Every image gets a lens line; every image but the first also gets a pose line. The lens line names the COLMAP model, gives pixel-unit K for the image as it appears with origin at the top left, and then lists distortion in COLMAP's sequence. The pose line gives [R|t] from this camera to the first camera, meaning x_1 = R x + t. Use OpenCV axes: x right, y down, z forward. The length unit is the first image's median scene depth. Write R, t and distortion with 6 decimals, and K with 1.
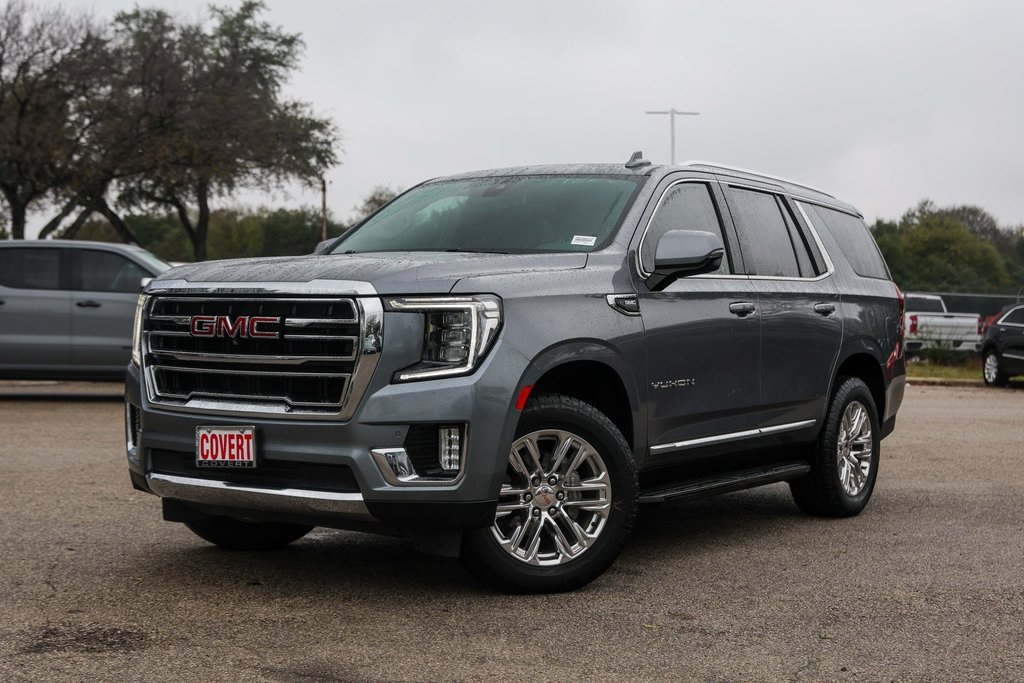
lens RADIAL K [[1565.3, 0, 514.0], [0, 1565.3, 336.2], [0, 0, 1]] dist [0.031686, 0.000000]
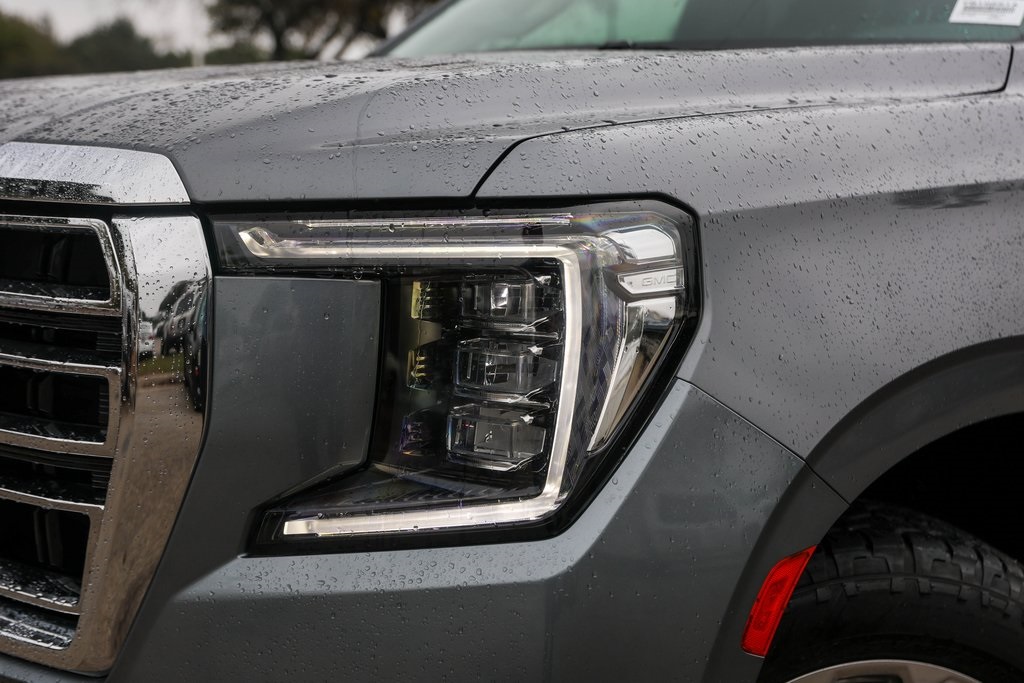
lens RADIAL K [[1565.3, 0, 514.1], [0, 1565.3, 347.5], [0, 0, 1]] dist [0.031686, 0.000000]
pose [[0.980629, 0.022810, -0.194543, 0.013558], [-0.000374, 0.993413, 0.114591, -0.032457], [0.195875, -0.112299, 0.974178, 0.756494]]
